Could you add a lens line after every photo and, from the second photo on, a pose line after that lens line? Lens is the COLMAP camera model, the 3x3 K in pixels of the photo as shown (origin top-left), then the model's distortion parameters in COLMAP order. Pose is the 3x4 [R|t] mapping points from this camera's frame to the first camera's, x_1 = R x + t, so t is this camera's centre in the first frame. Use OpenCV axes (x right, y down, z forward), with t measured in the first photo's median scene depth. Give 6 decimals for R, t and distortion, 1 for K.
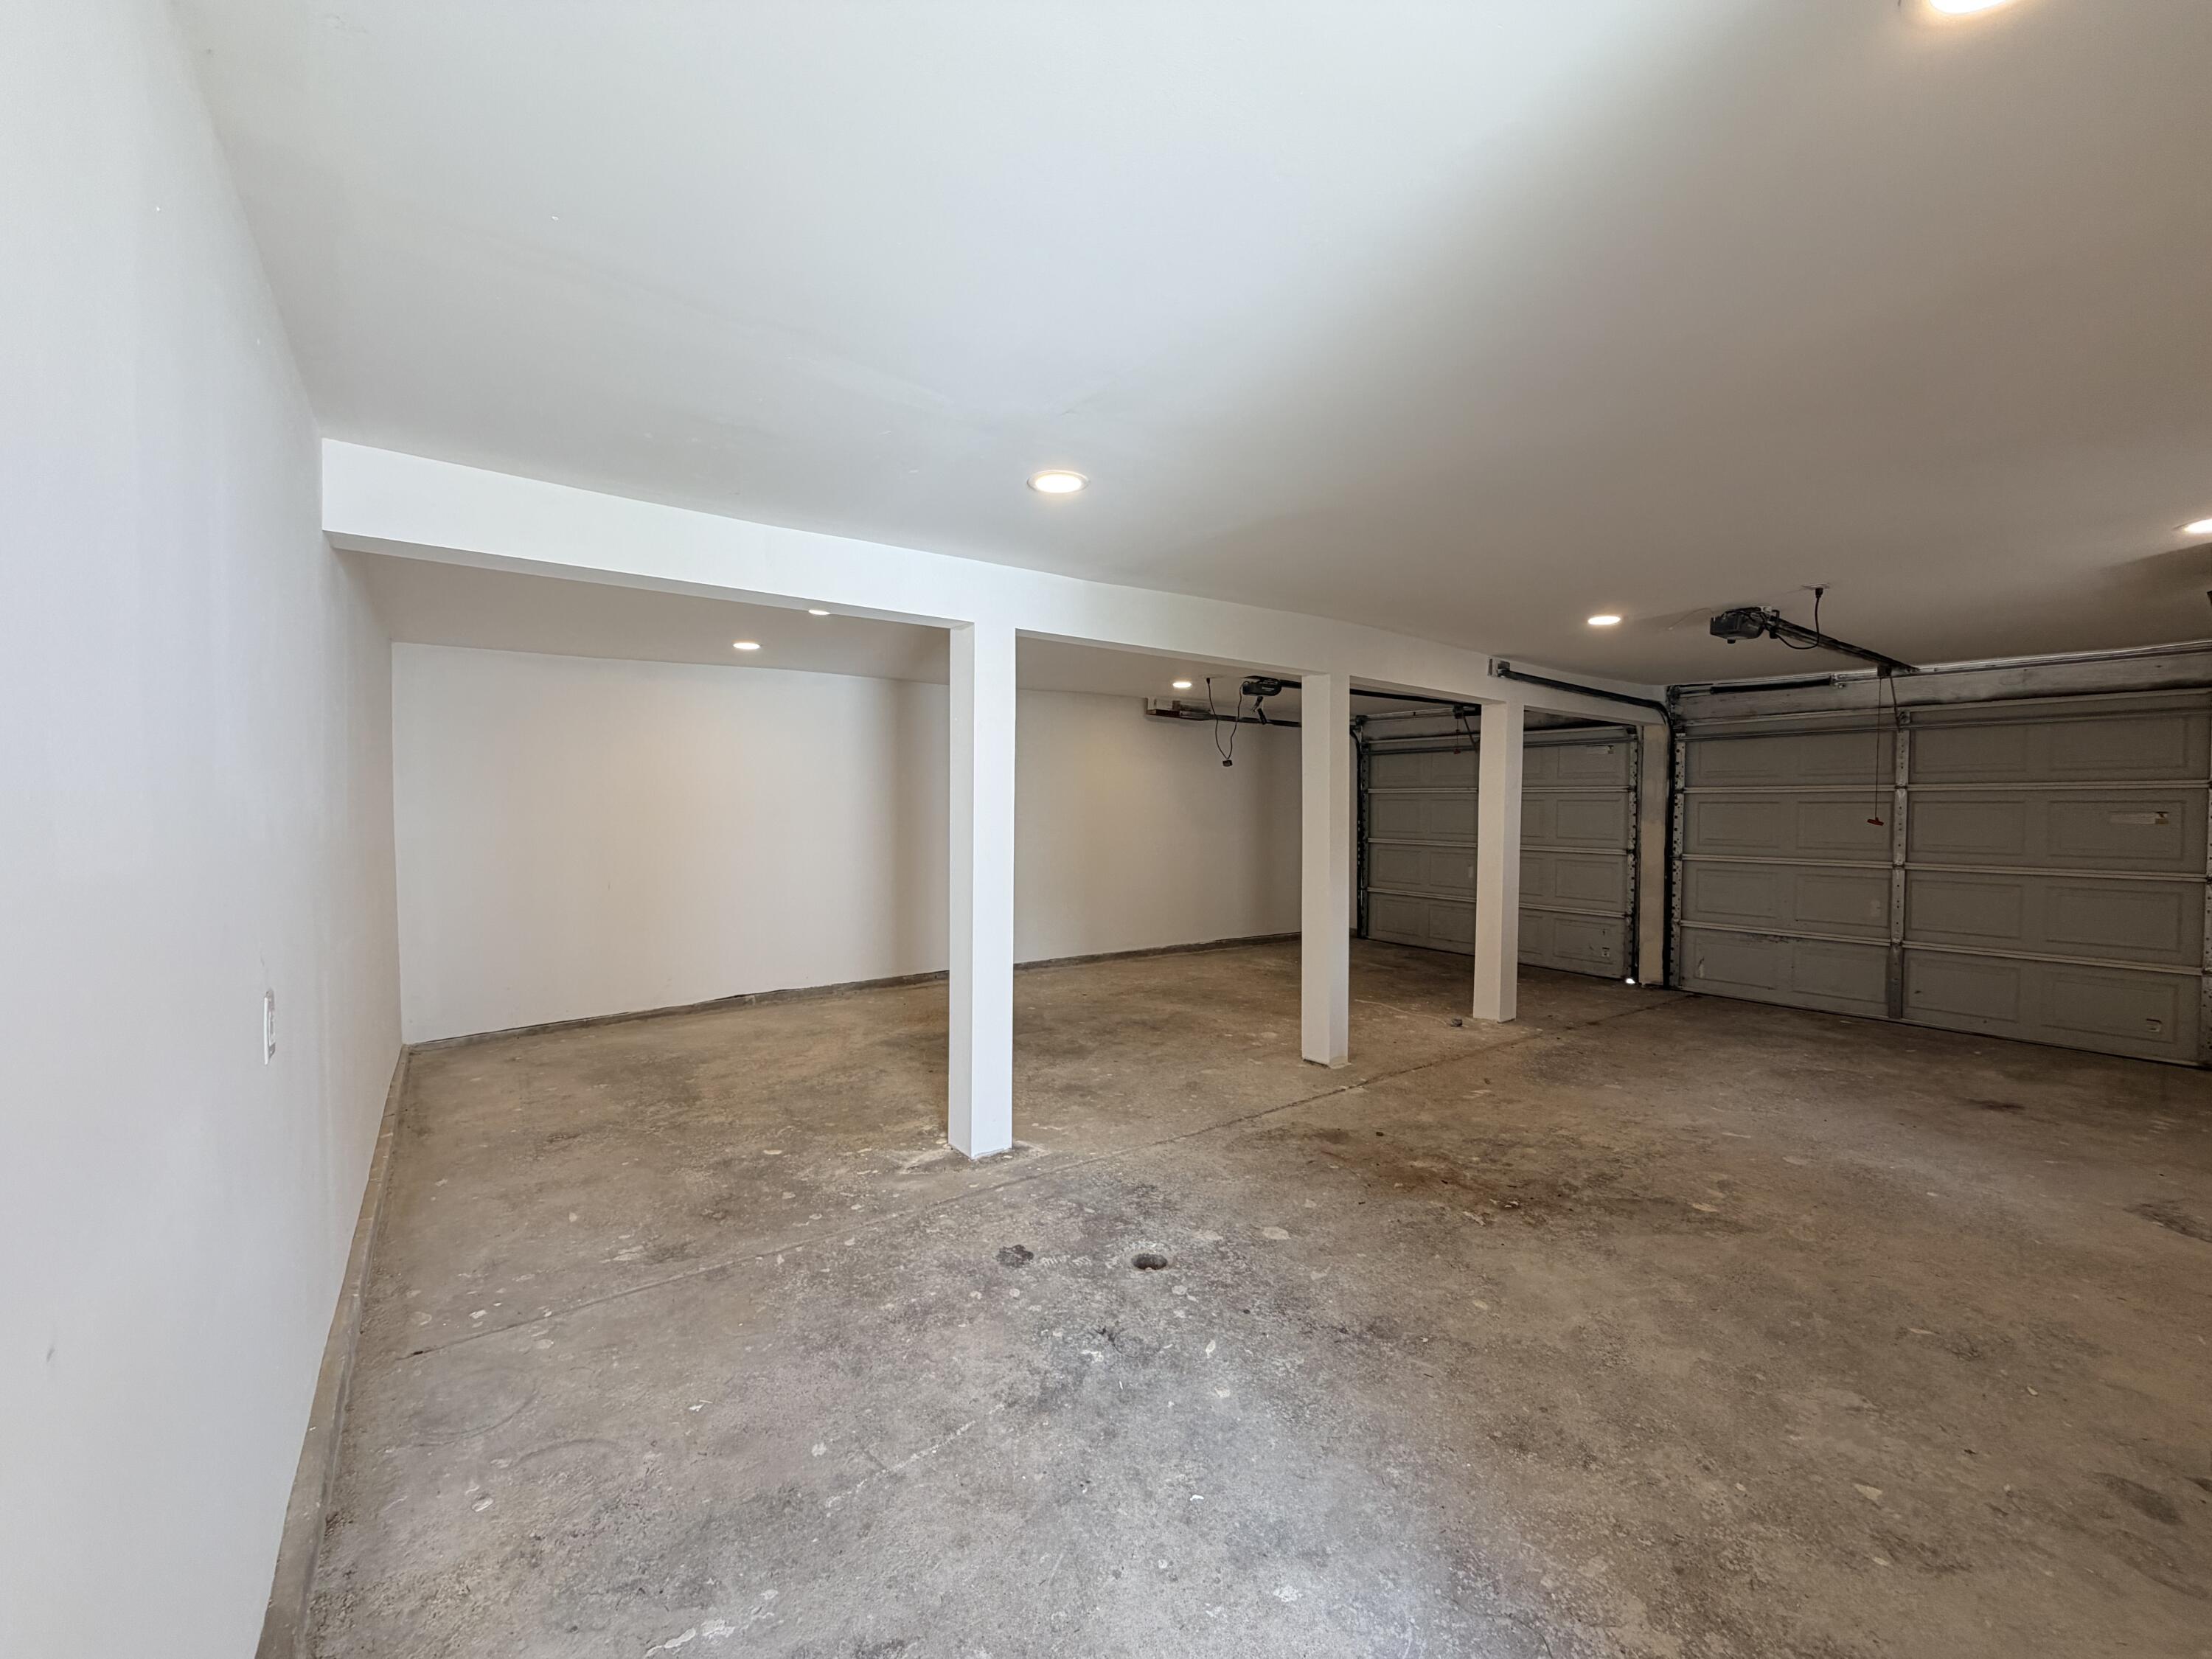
lens RADIAL K [[884.3, 0, 1098.1], [0, 884.3, 832.1], [0, 0, 1]] dist [0.002003, 0.000455]
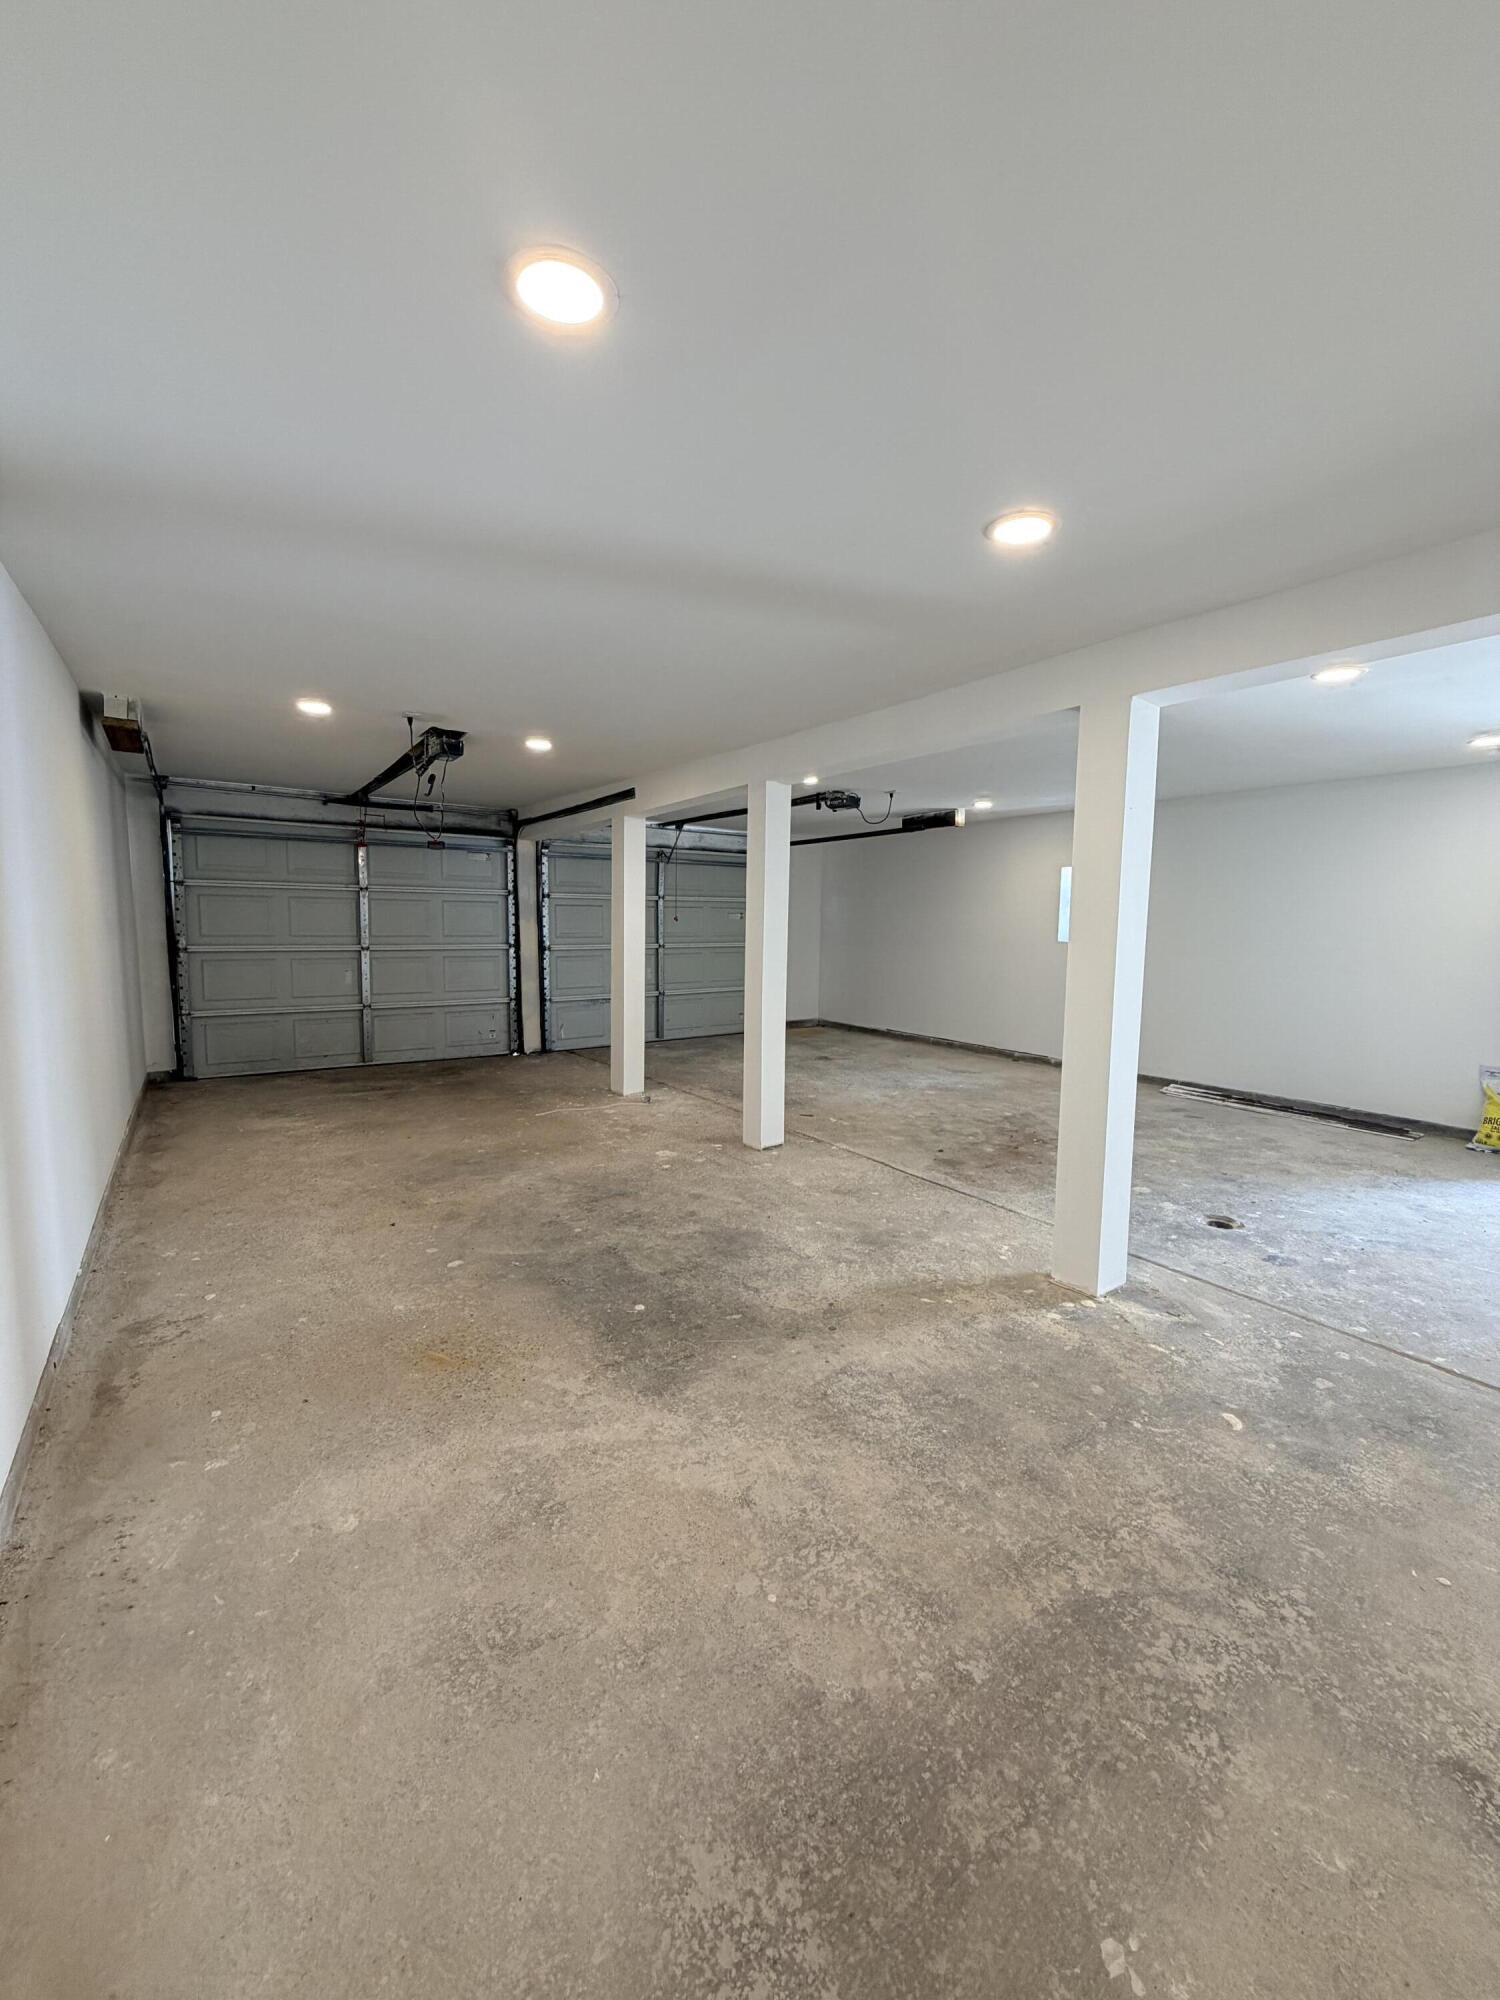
lens RADIAL K [[799.6, 0, 749.5], [0, 799.6, 992.6], [0, 0, 1]] dist [0.002003, 0.000455]
pose [[0.009500, -0.099851, 0.994957, -0.743748], [0.017948, 0.994859, 0.099669, -0.026386], [-0.999794, 0.016911, 0.011243, 1.063586]]
